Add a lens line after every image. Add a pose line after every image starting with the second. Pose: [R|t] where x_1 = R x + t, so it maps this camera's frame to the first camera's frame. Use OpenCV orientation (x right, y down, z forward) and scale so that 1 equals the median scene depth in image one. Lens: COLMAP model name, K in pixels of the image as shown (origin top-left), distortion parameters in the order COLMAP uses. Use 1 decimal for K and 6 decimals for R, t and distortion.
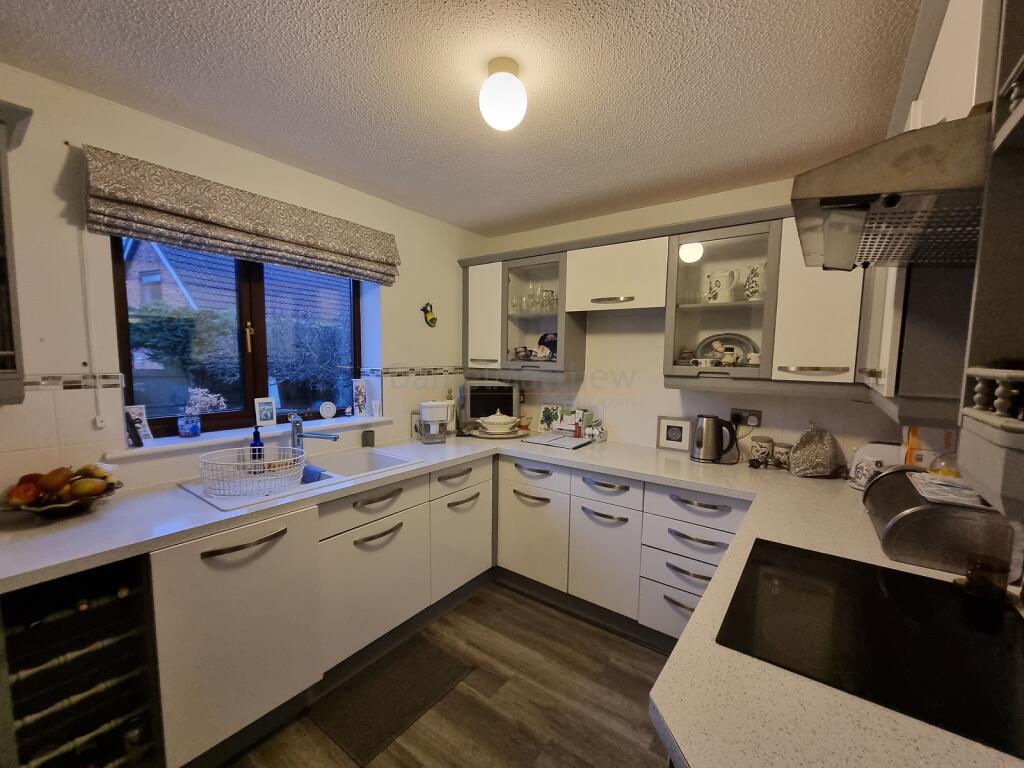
lens RADIAL K [[418.2, 0, 493.4], [0, 418.2, 392.1], [0, 0, 1]] dist [-0.001195, -0.000182]
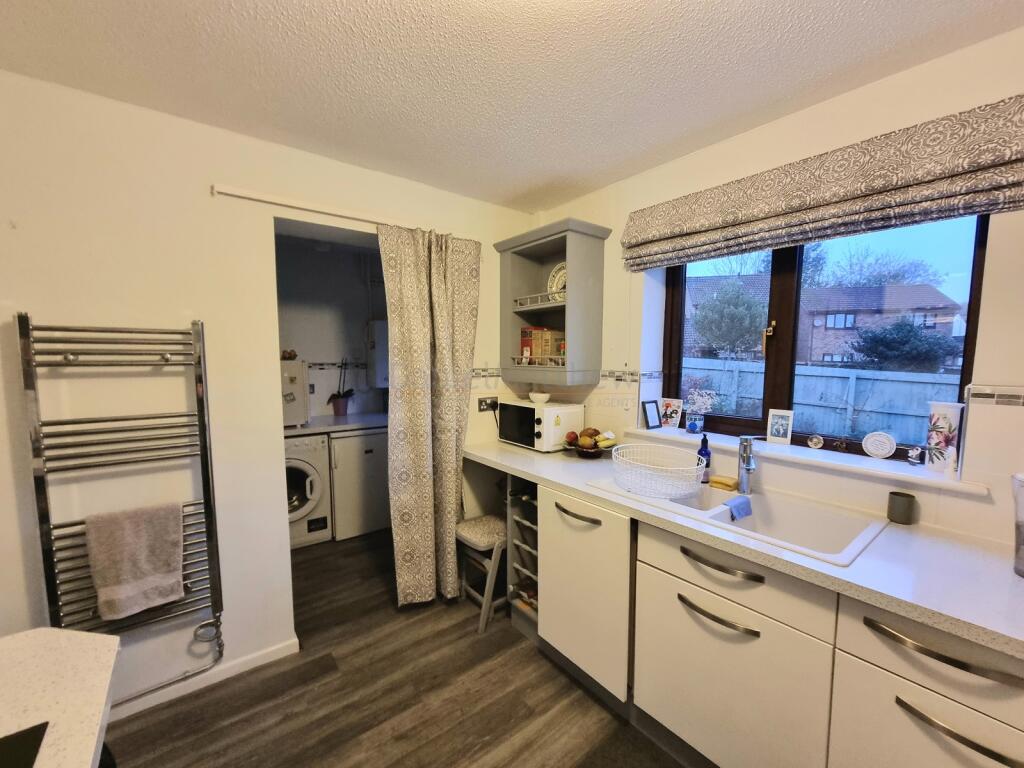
lens RADIAL K [[418.2, 0, 493.4], [0, 418.2, 392.1], [0, 0, 1]] dist [-0.001195, -0.000182]
pose [[-0.252461, 0.086365, -0.963745, 0.444733], [-0.074138, 0.991354, 0.108261, -0.076845], [0.964763, 0.098782, -0.243875, 0.730527]]
